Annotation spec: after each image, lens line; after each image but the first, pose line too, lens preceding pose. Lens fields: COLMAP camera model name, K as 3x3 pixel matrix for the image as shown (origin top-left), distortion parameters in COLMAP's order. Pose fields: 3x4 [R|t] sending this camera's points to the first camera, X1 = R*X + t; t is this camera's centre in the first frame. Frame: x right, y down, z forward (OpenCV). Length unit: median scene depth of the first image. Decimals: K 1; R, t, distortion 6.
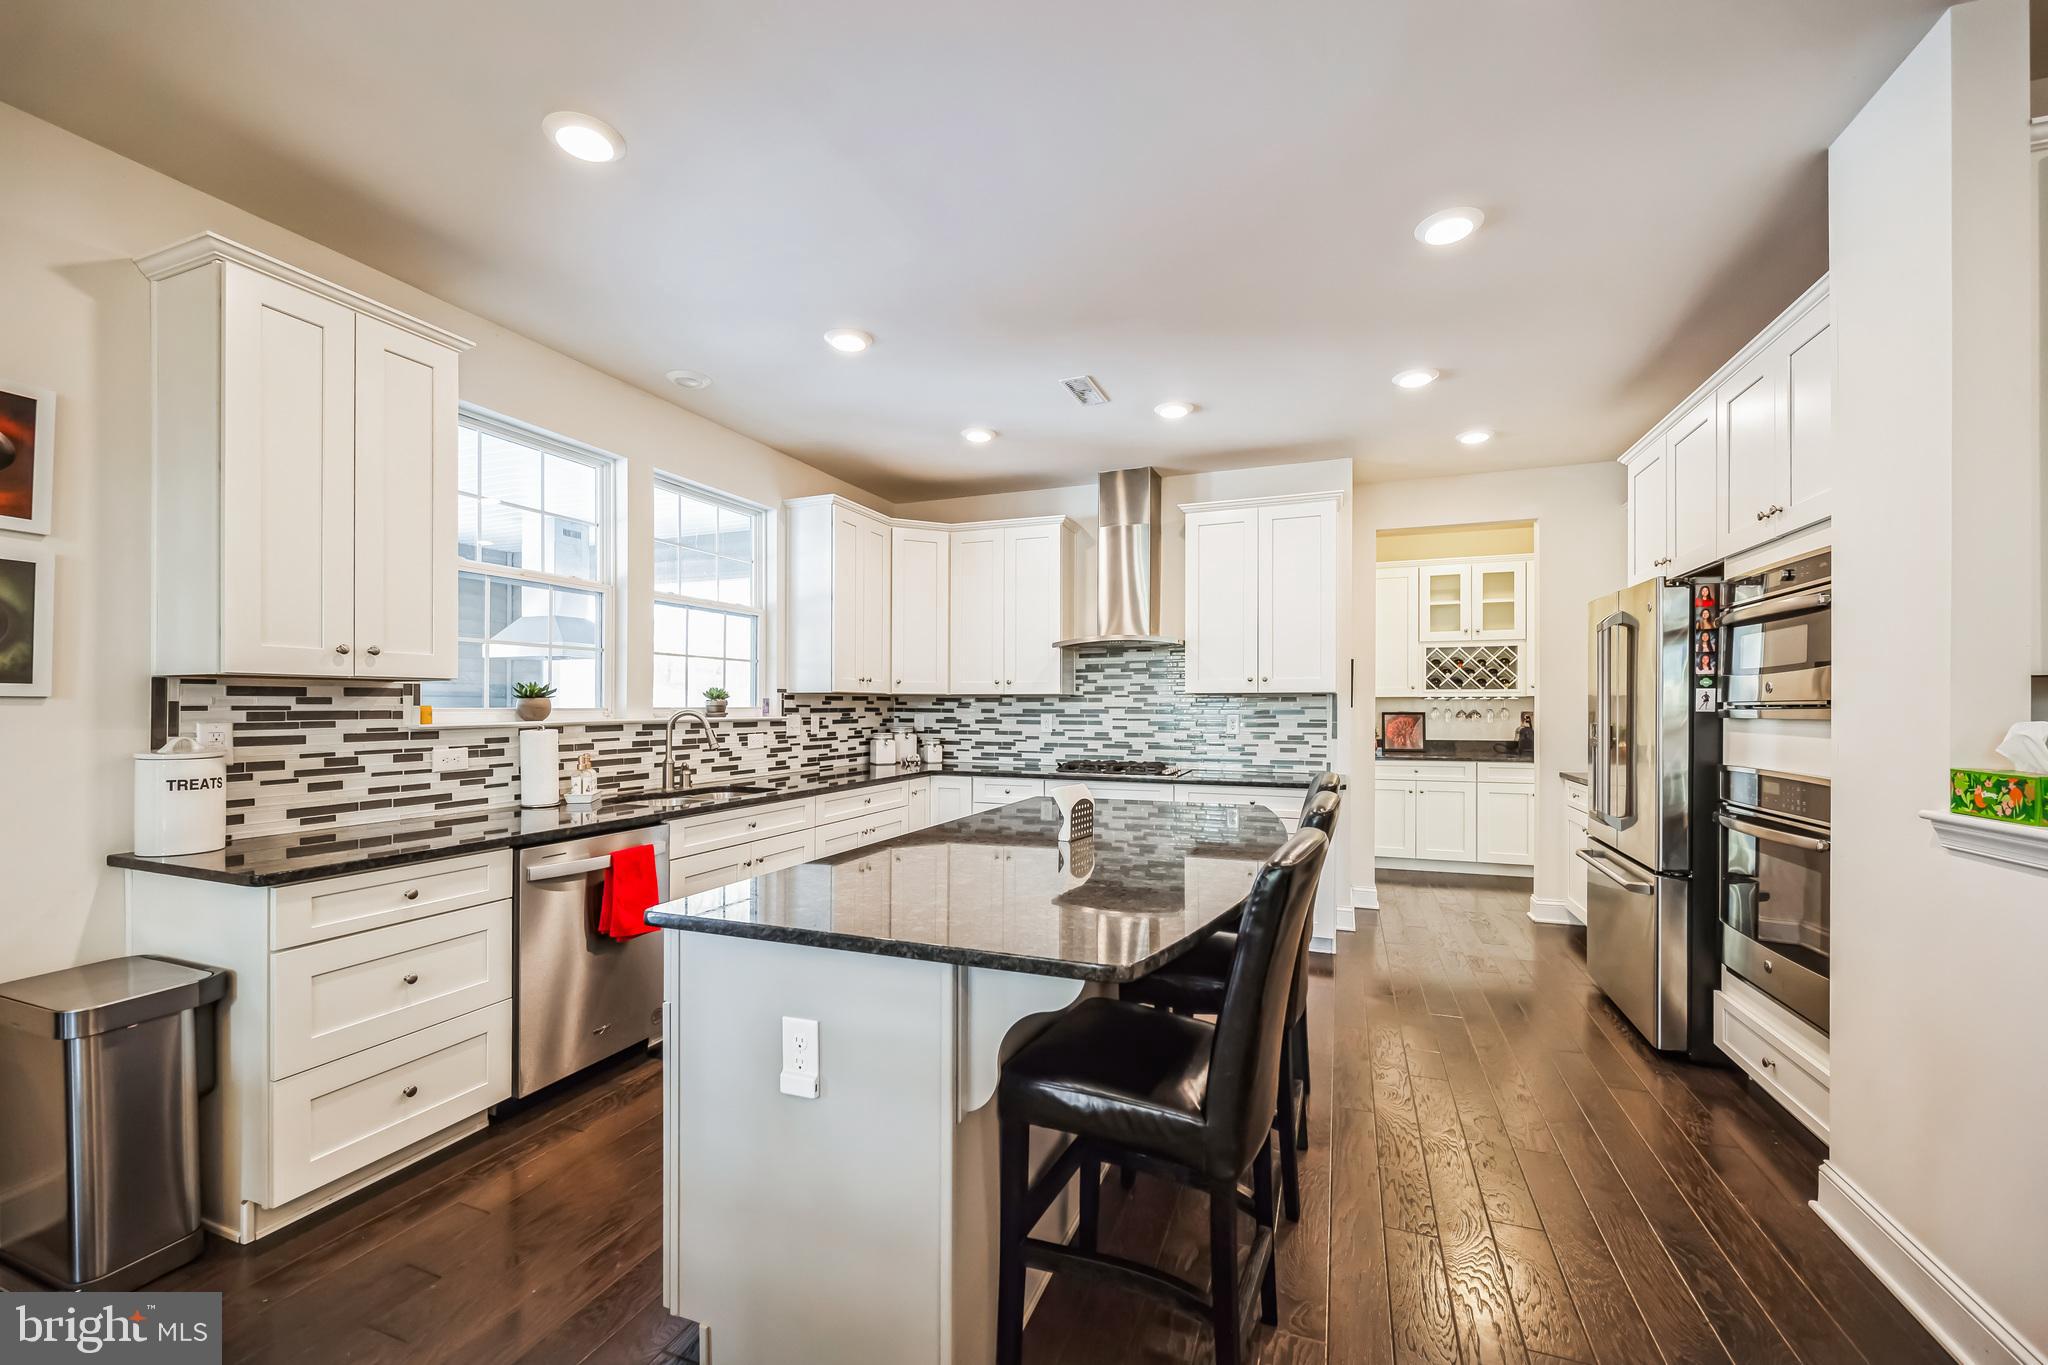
lens RADIAL K [[799.9, 0, 1016.3], [0, 799.9, 686.8], [0, 0, 1]] dist [-0.002715, 0.000040]
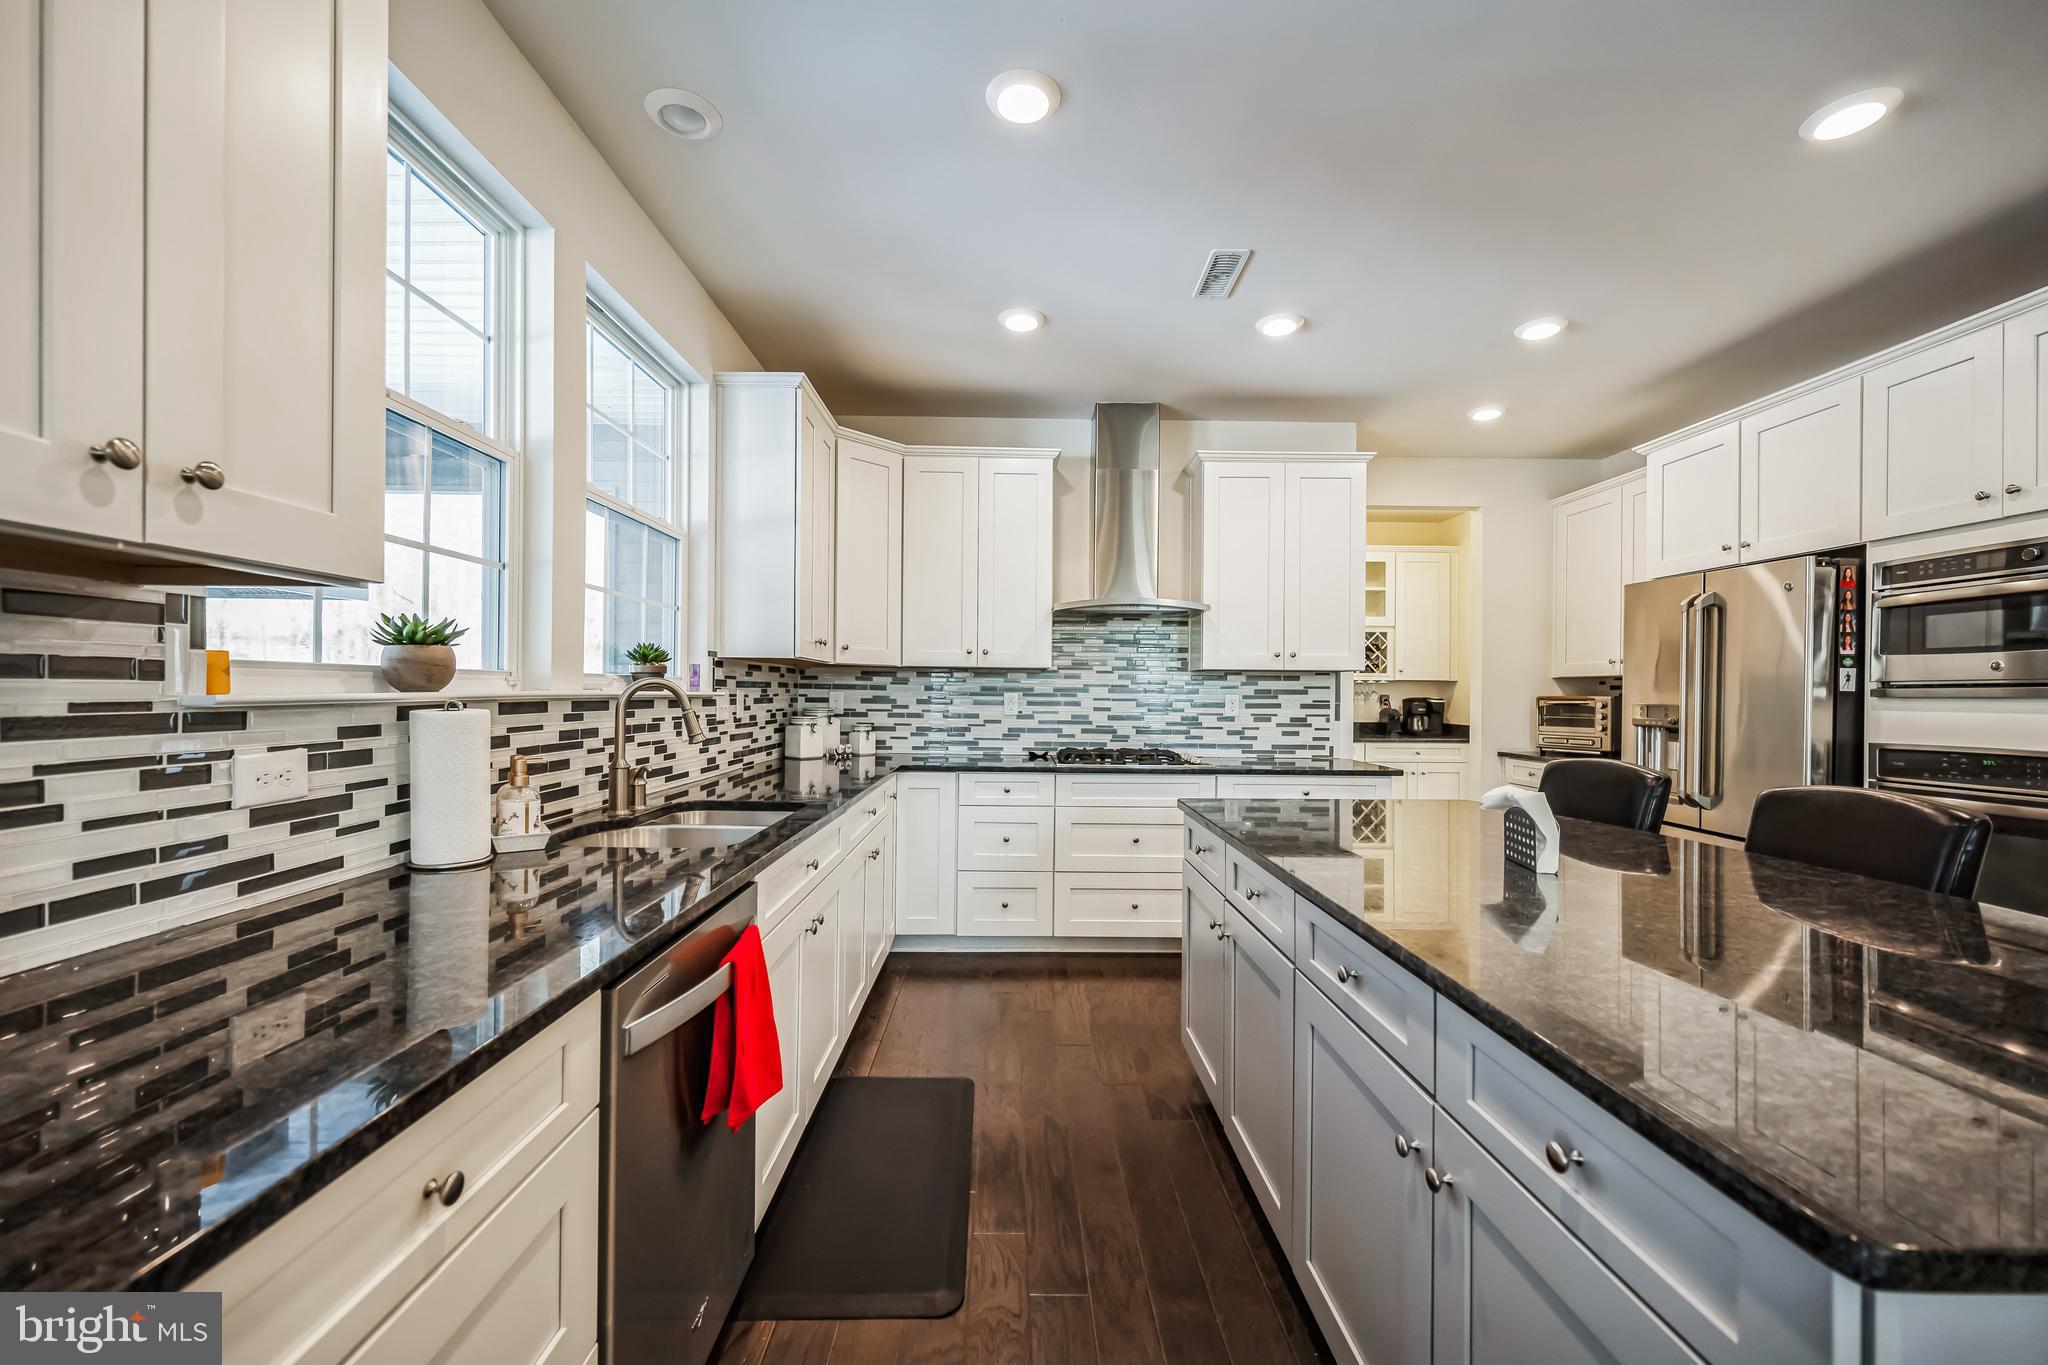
lens RADIAL K [[799.9, 0, 1016.3], [0, 799.9, 686.8], [0, 0, 1]] dist [-0.002715, 0.000040]
pose [[0.928266, 0.010463, 0.371771, -0.296915], [-0.017691, 0.999715, 0.016037, 0.016757], [-0.371497, -0.021464, 0.928186, 0.268983]]
